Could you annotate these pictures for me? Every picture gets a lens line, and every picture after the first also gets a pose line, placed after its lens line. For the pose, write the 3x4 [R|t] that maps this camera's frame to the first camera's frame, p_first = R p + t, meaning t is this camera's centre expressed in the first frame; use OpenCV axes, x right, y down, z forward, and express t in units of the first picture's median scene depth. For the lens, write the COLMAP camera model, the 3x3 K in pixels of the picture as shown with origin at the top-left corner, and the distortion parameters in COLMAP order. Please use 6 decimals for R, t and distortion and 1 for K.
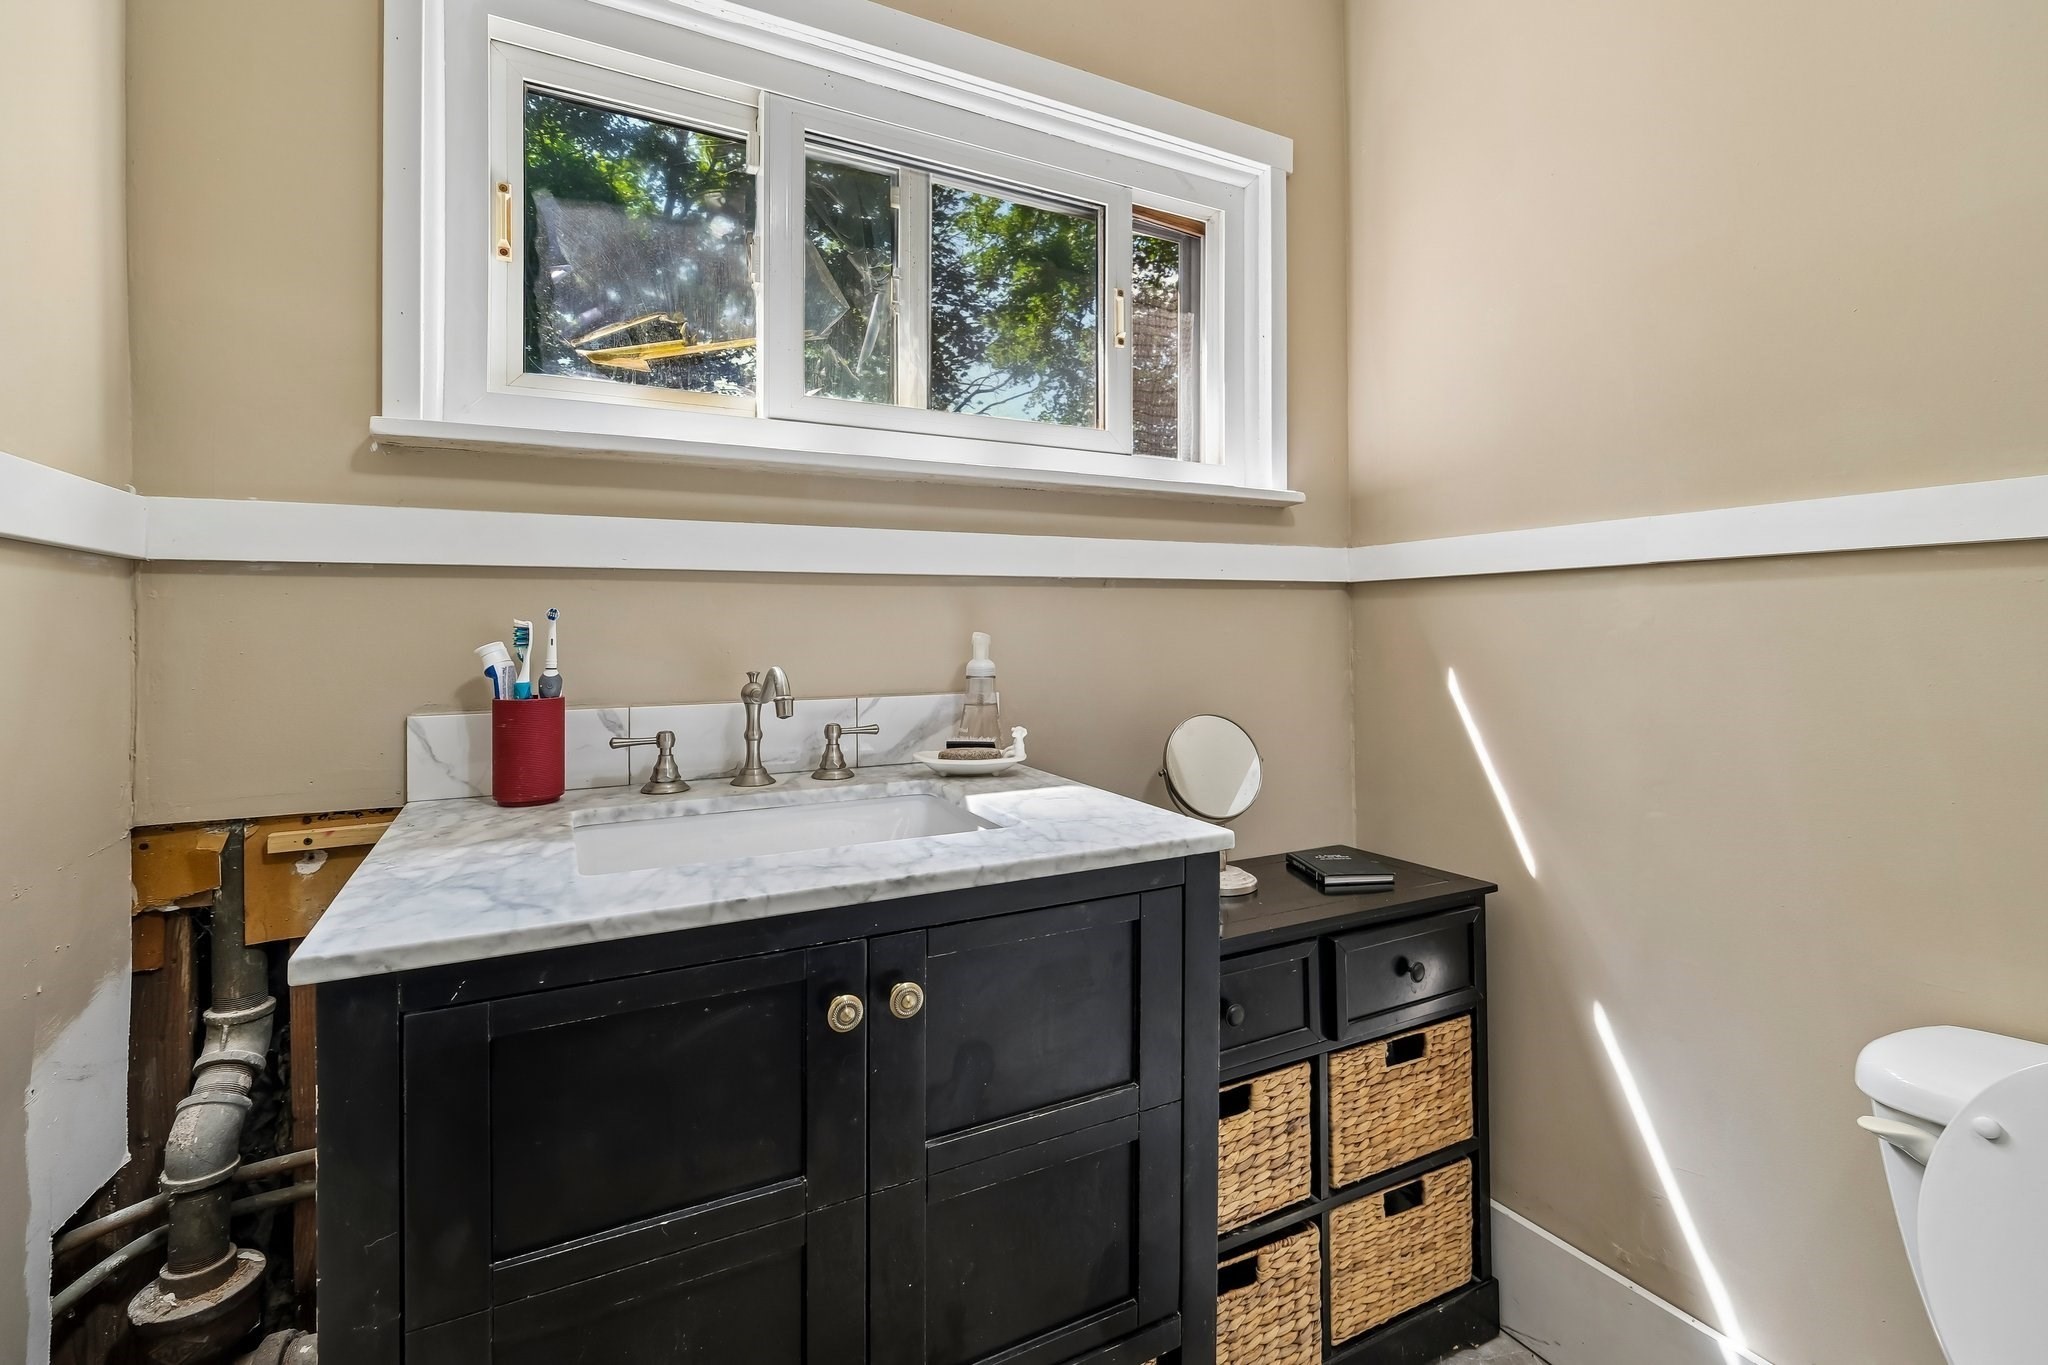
lens RADIAL K [[911.2, 0, 1018.6], [0, 911.2, 634.3], [0, 0, 1]] dist [-0.000390, 0.000235]
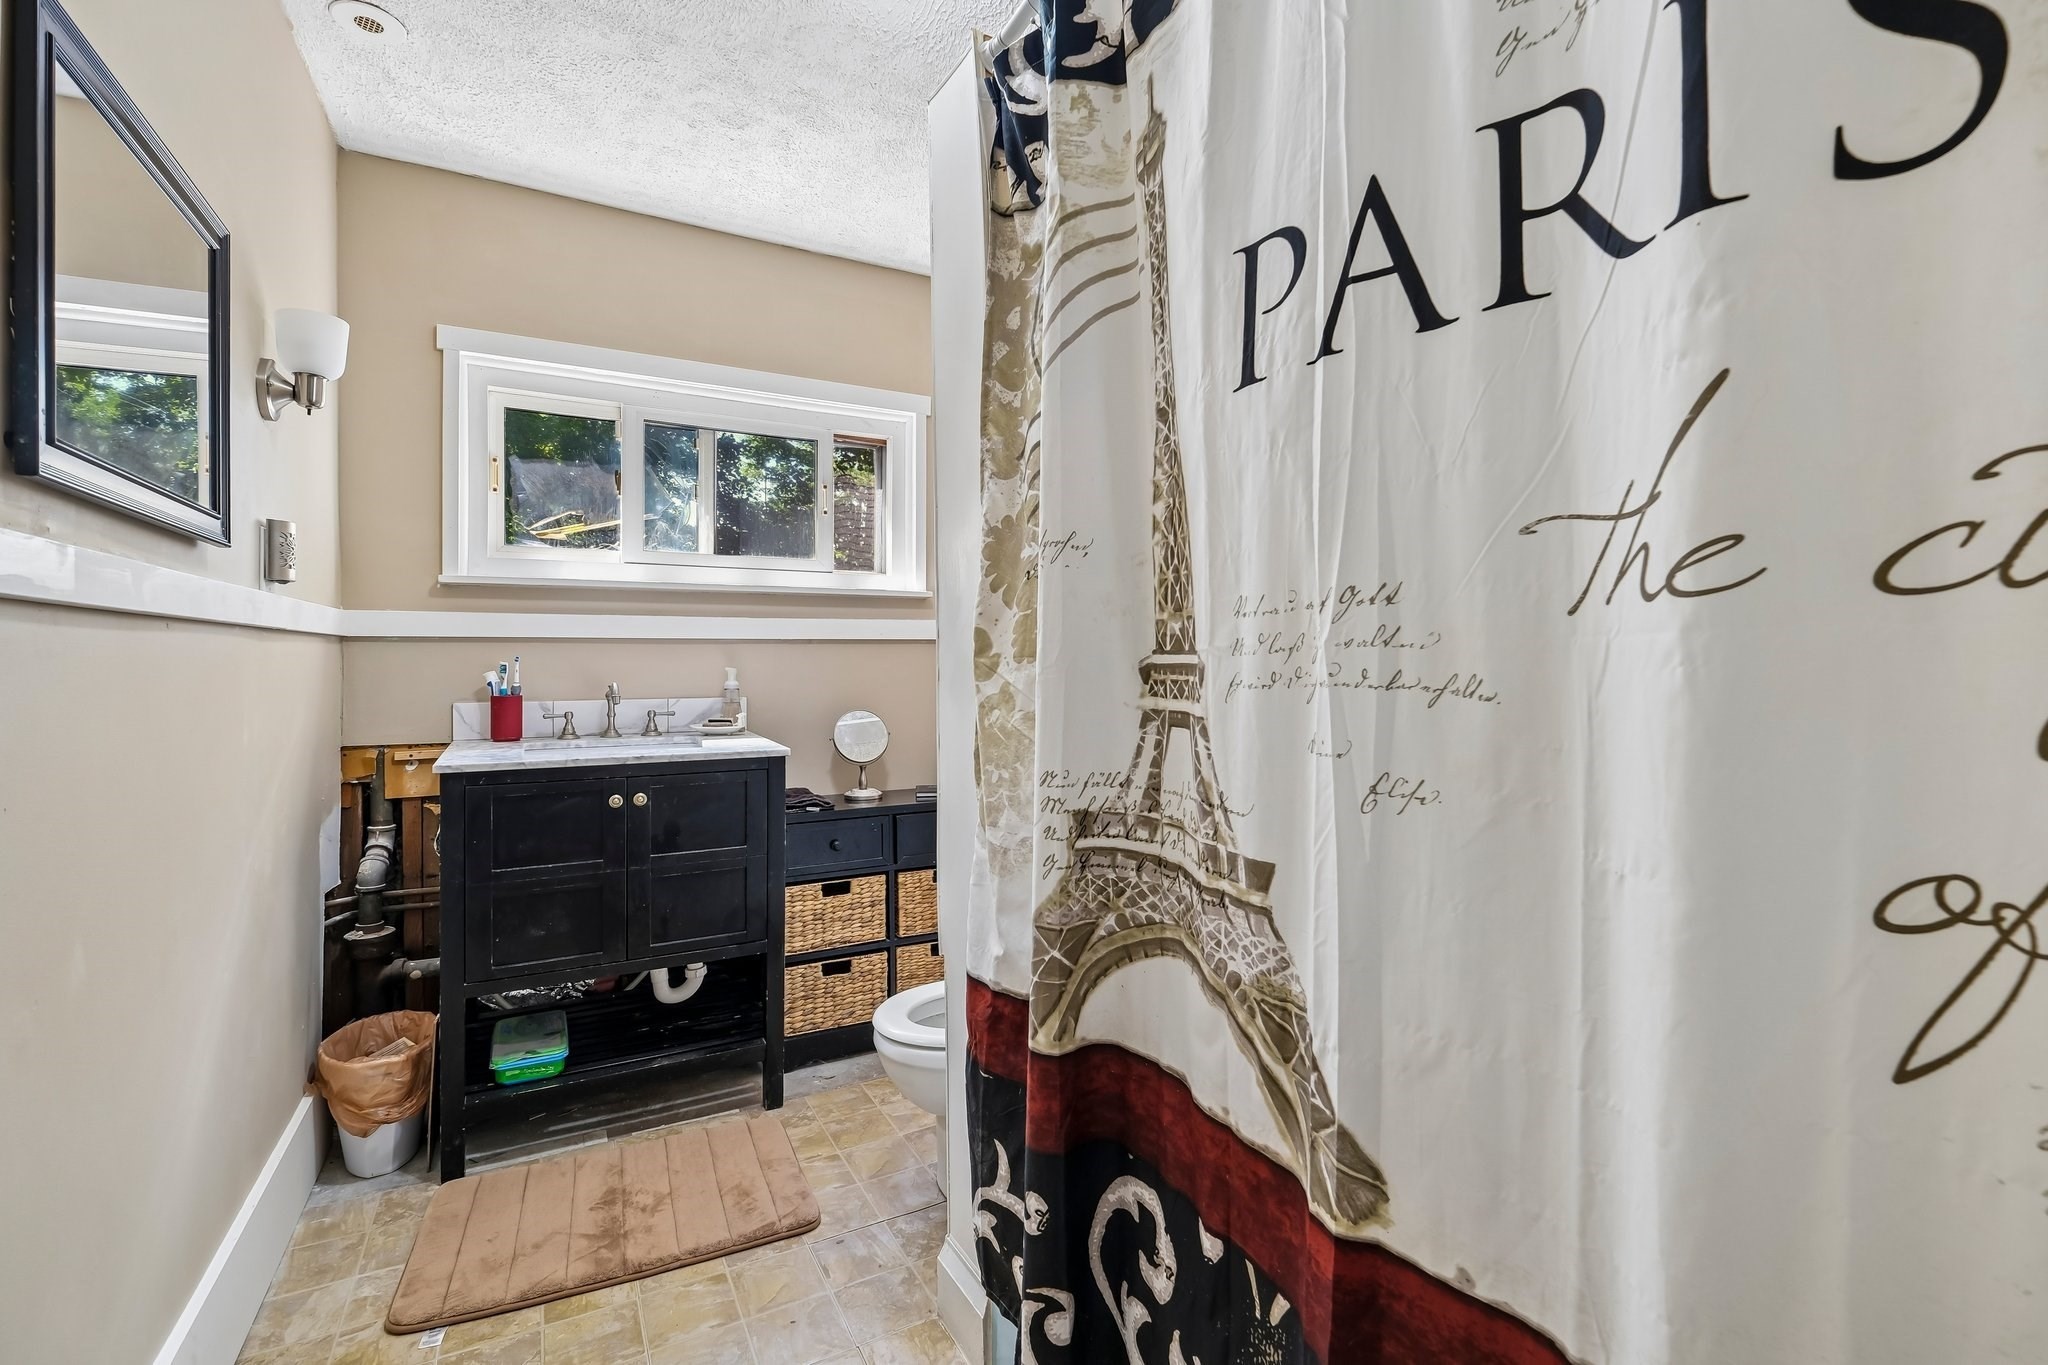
lens RADIAL K [[911.2, 0, 1025.7], [0, 911.2, 671.5], [0, 0, 1]] dist [-0.000390, 0.000235]
pose [[0.999829, 0.006290, 0.017374, 0.710208], [-0.006471, 0.999926, 0.010346, -0.022211], [-0.017307, -0.010457, 0.999796, -1.280822]]
